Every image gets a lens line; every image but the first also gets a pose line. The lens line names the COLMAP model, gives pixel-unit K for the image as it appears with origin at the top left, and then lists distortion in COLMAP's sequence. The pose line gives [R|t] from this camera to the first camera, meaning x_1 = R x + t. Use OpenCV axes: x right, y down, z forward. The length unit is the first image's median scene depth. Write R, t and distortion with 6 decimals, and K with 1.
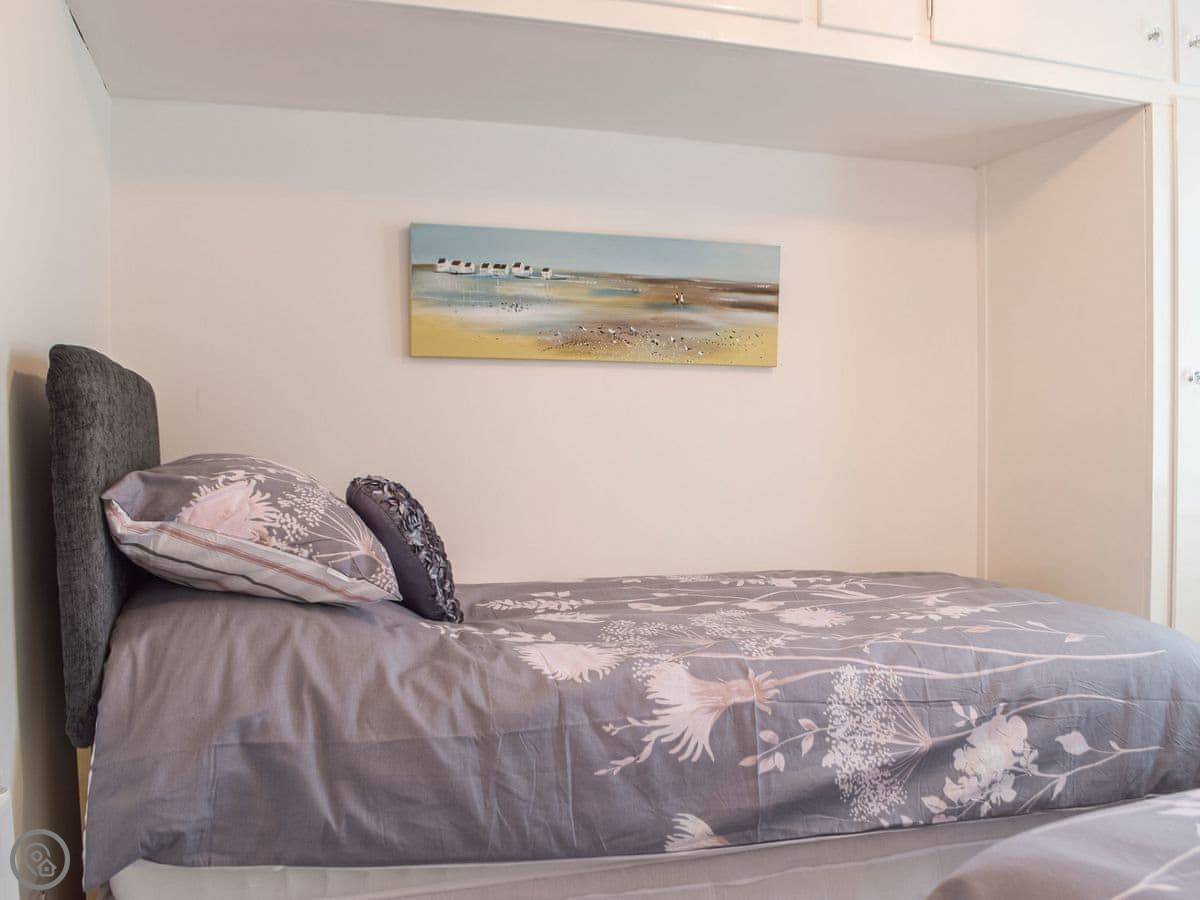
lens RADIAL K [[956.6, 0, 599.8], [0, 956.6, 465.5], [0, 0, 1]] dist [-0.080524, 0.007372]
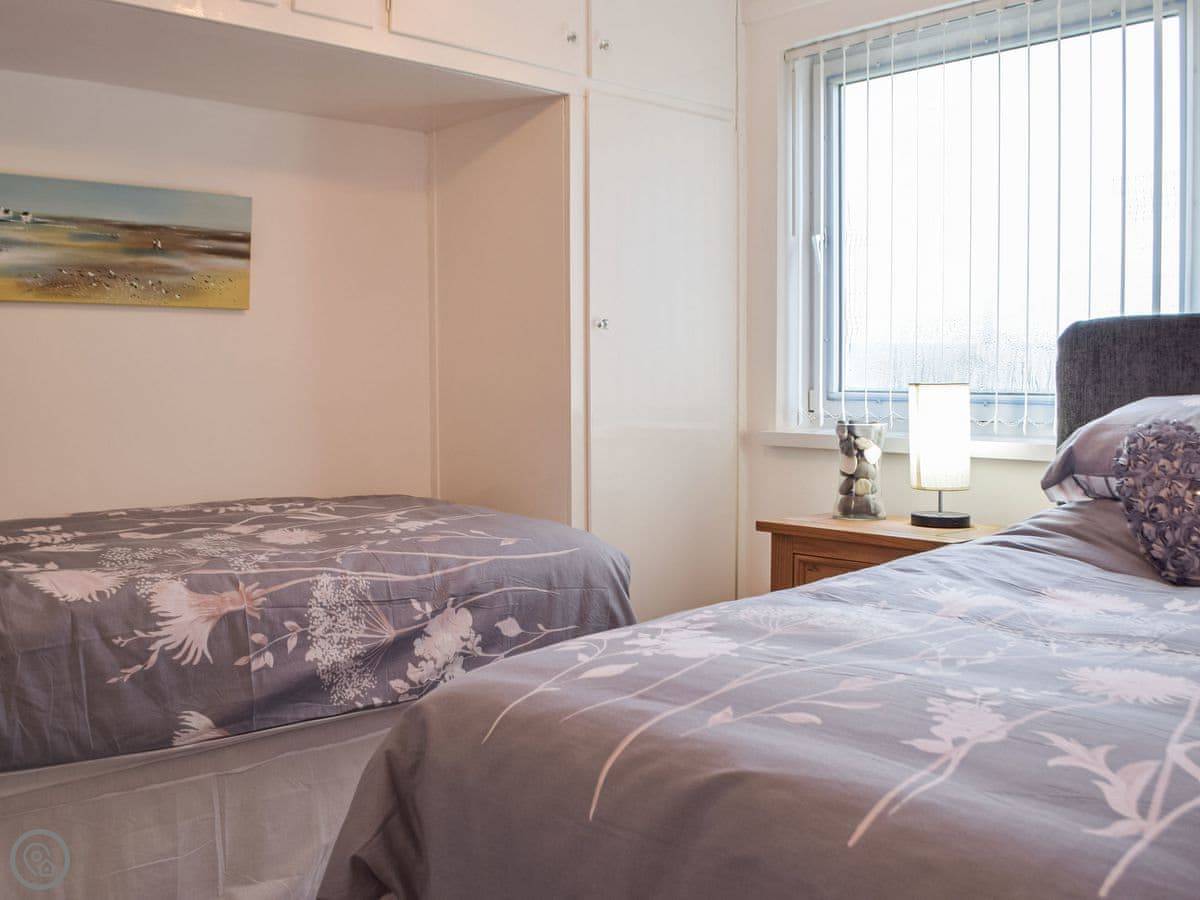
lens RADIAL K [[1094.8, 0, 551.0], [0, 1094.8, 456.4], [0, 0, 1]] dist [-0.035919, -0.002097]
pose [[0.885721, -0.034516, 0.462934, -0.104492], [0.007681, 0.998185, 0.059729, -0.010757], [-0.464155, -0.049347, 0.884378, -0.300718]]
